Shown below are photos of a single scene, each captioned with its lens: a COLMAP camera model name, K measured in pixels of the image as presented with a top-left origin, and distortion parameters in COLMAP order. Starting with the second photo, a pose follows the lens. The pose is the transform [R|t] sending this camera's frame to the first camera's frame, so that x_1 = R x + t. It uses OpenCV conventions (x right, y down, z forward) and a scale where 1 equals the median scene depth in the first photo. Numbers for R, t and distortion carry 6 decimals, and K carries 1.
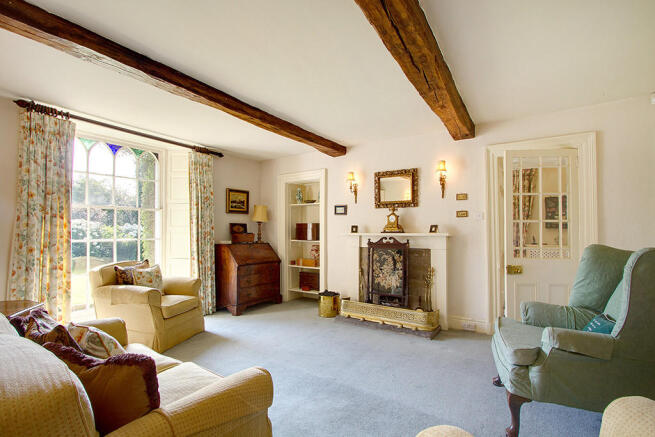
lens RADIAL K [[304.2, 0, 325.1], [0, 304.2, 222.6], [0, 0, 1]] dist [-0.003924, -0.000363]
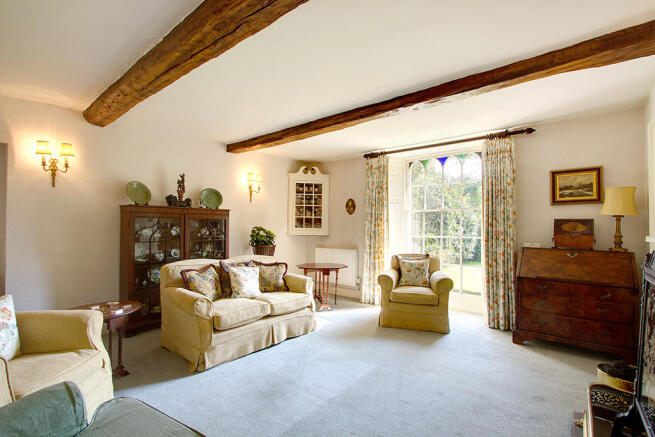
lens RADIAL K [[304.2, 0, 325.6], [0, 304.2, 222.7], [0, 0, 1]] dist [-0.003924, -0.000363]
pose [[-0.113032, -0.014650, -0.993483, 0.505745], [0.017623, 0.999704, -0.016747, 0.013424], [0.993435, -0.019401, -0.112740, 0.618703]]
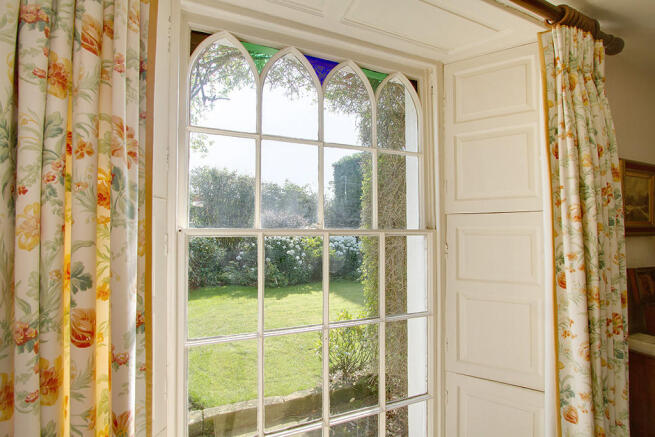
lens RADIAL K [[304.2, 0, 324.9], [0, 304.2, 219.2], [0, 0, 1]] dist [-0.003924, -0.000363]
pose [[0.841785, -0.021059, -0.539402, -0.462256], [0.013099, 0.999741, -0.018590, -0.054255], [0.539654, 0.008584, 0.841843, 0.647992]]
